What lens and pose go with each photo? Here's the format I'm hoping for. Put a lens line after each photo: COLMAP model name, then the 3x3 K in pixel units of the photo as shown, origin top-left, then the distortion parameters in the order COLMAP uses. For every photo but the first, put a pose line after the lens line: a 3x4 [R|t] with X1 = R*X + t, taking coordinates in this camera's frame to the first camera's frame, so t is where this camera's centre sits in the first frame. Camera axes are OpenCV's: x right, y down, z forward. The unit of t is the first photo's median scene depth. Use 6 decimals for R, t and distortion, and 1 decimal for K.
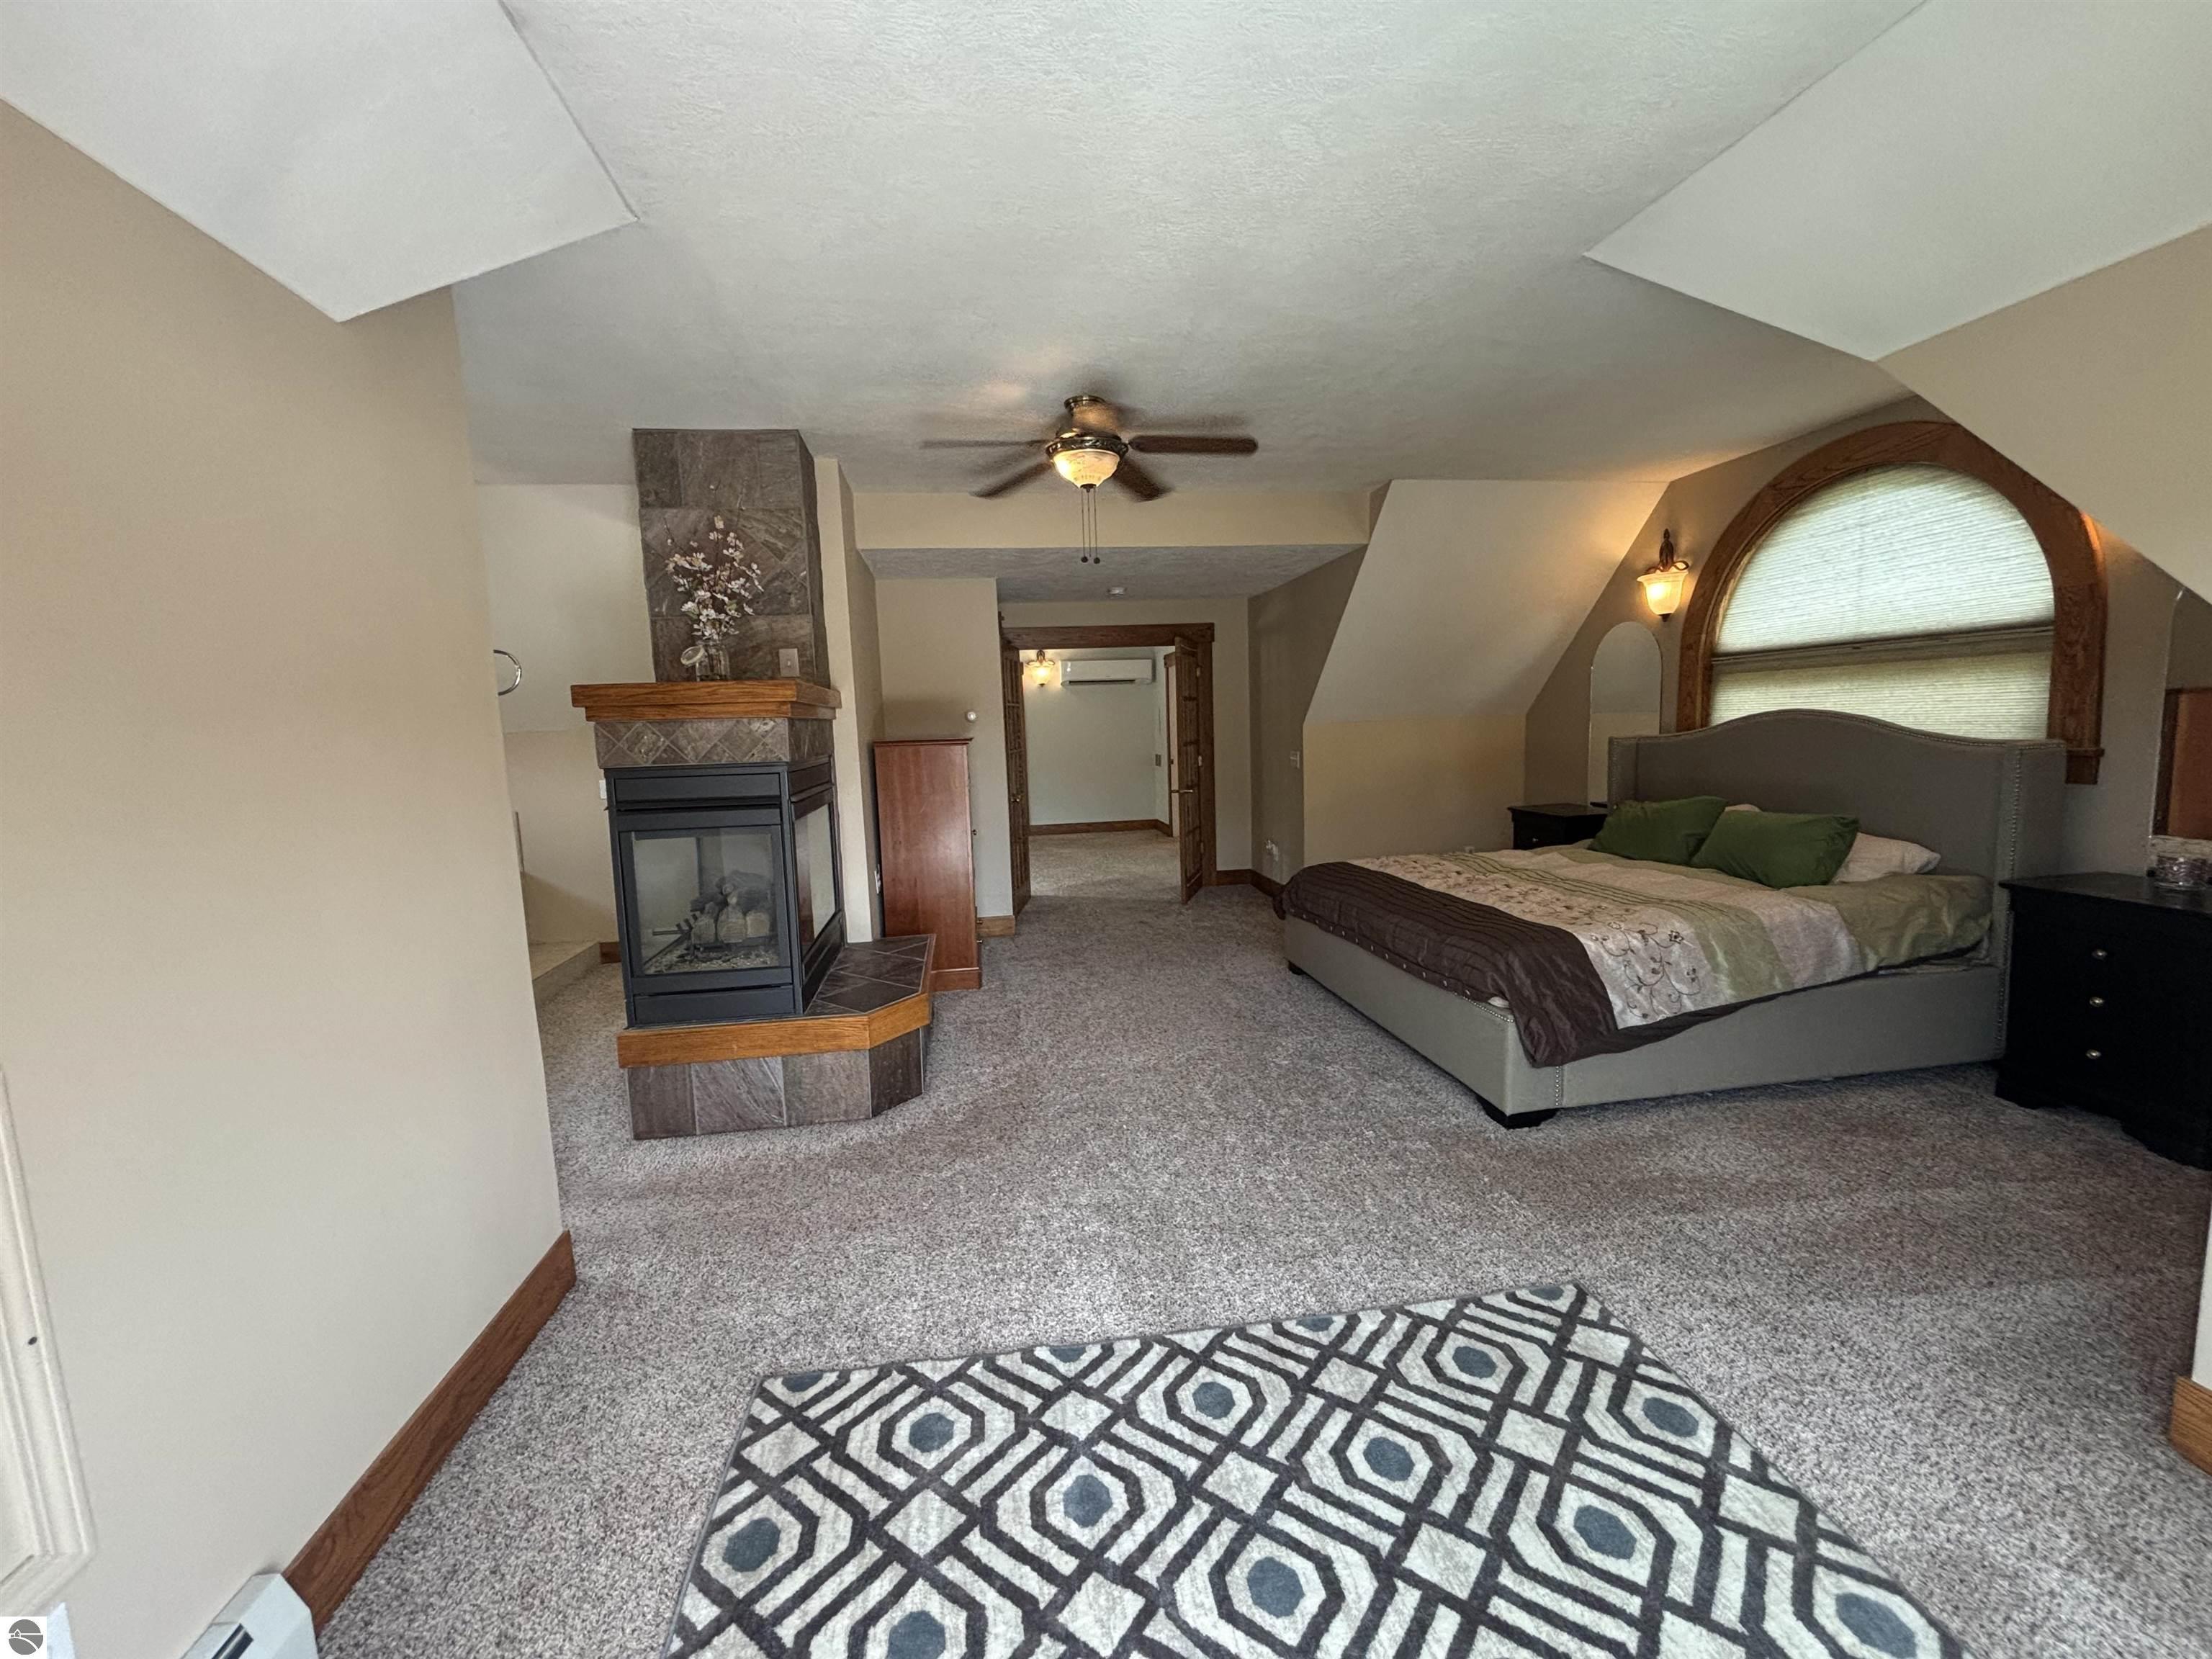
lens RADIAL K [[896.3, 0, 1110.6], [0, 896.3, 826.6], [0, 0, 1]] dist [-0.000657, -0.000056]
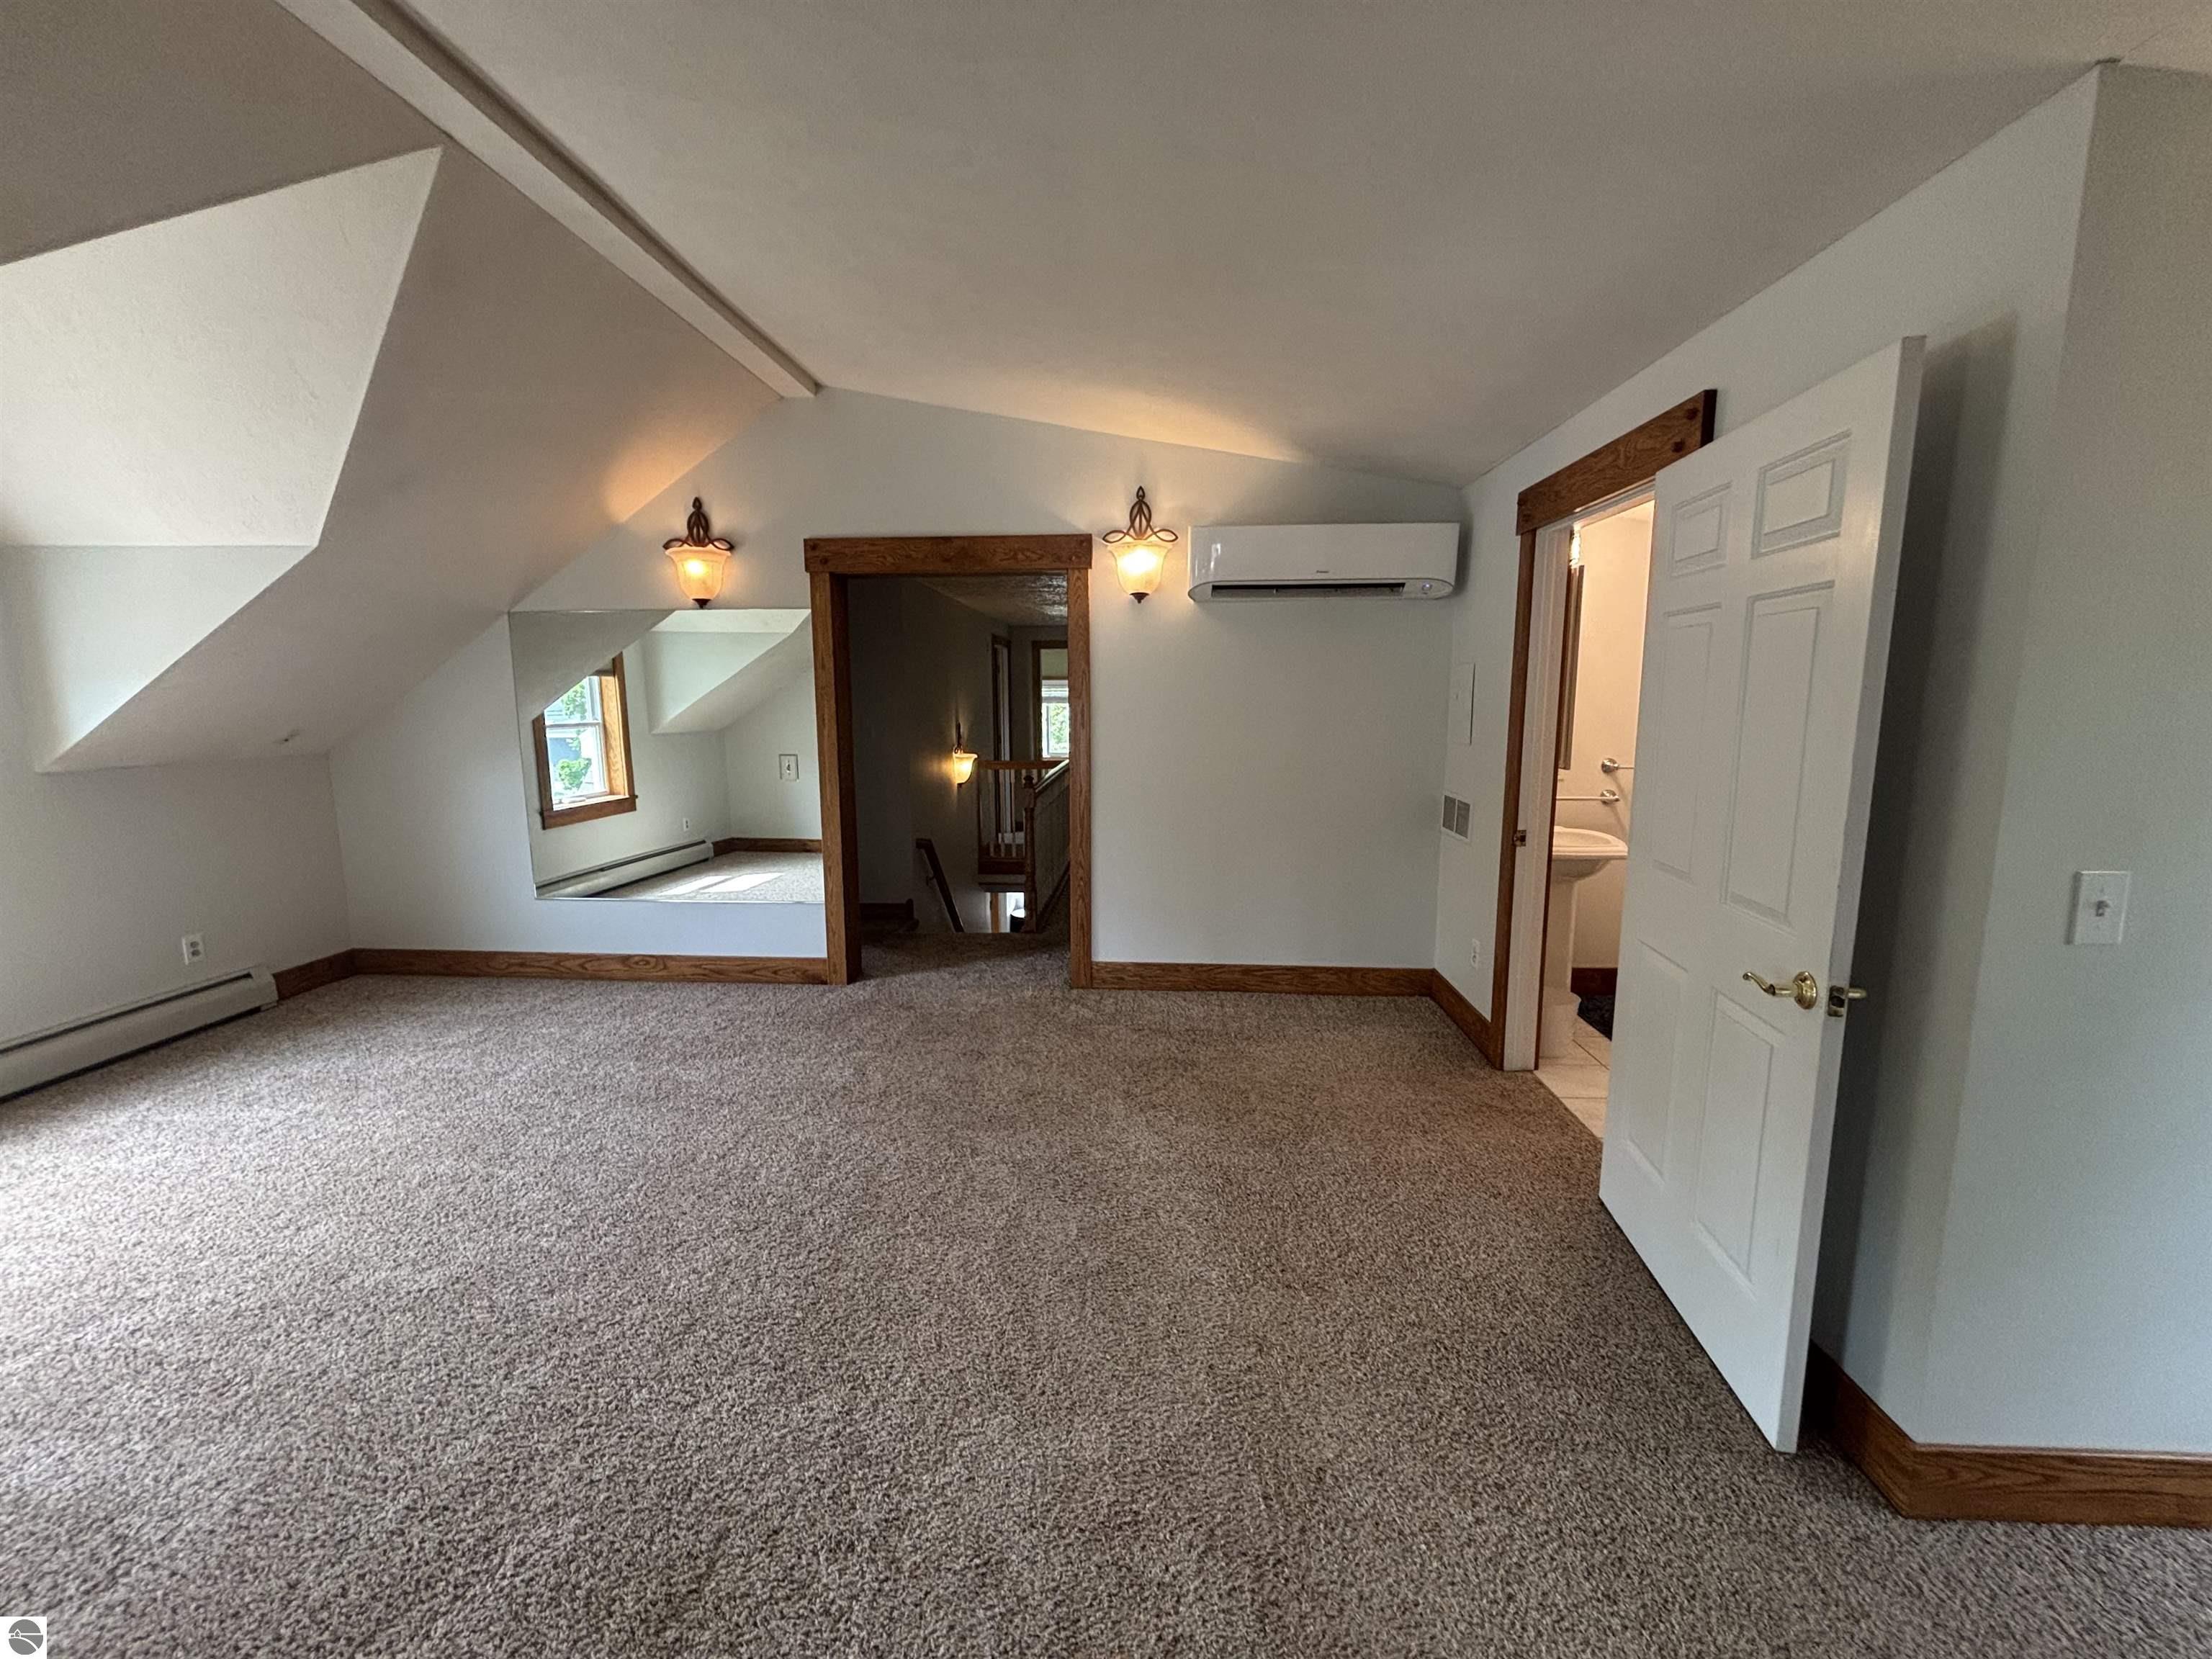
lens RADIAL K [[896.3, 0, 1107.3], [0, 896.3, 828.8], [0, 0, 1]] dist [-0.000657, -0.000056]
pose [[0.991227, 0.052418, -0.121329, -0.039828], [-0.049361, 0.998386, 0.028074, -0.071707], [0.122604, -0.021839, 0.992215, 0.631253]]
